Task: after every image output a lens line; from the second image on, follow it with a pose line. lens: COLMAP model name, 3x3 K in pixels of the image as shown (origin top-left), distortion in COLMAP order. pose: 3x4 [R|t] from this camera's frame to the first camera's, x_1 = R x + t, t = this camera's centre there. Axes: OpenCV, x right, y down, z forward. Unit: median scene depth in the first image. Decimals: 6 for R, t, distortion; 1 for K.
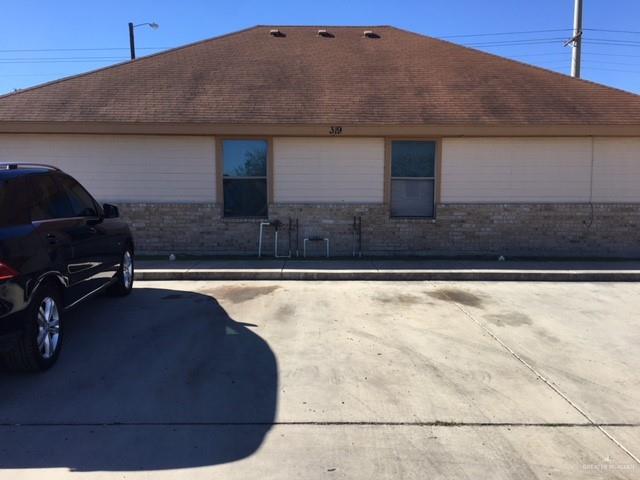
lens RADIAL K [[548.2, 0, 317.3], [0, 548.2, 238.4], [0, 0, 1]] dist [0.103751, -0.156974]
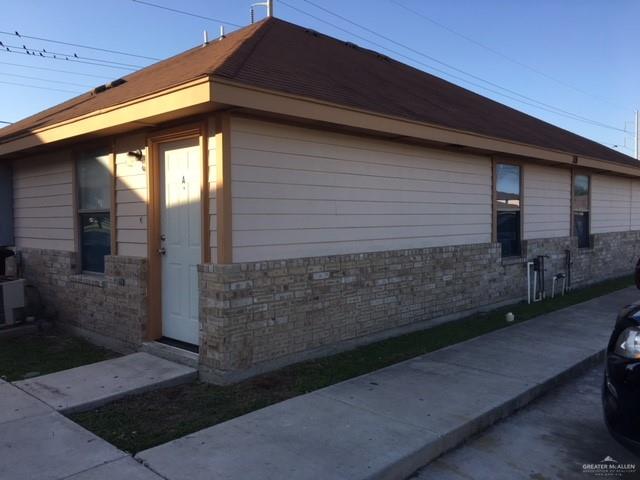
lens RADIAL K [[548.2, 0, 317.3], [0, 548.2, 238.4], [0, 0, 1]] dist [0.103751, -0.156974]
pose [[0.700563, -0.035893, 0.712687, -0.931647], [0.111145, 0.992034, -0.059293, -0.050539], [-0.704881, 0.120750, 0.698972, 0.624598]]
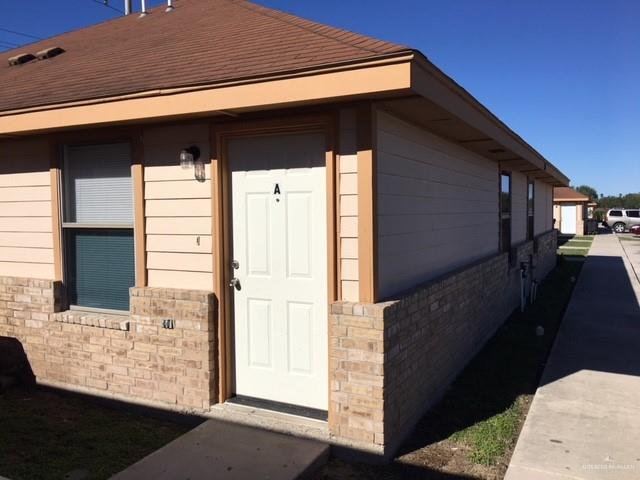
lens RADIAL K [[548.2, 0, 317.3], [0, 548.2, 238.4], [0, 0, 1]] dist [0.103751, -0.156974]
pose [[0.467415, -0.052227, 0.882494, -0.982557], [0.132927, 0.991056, -0.011753, -0.106182], [-0.873987, 0.122801, 0.470177, 0.861591]]
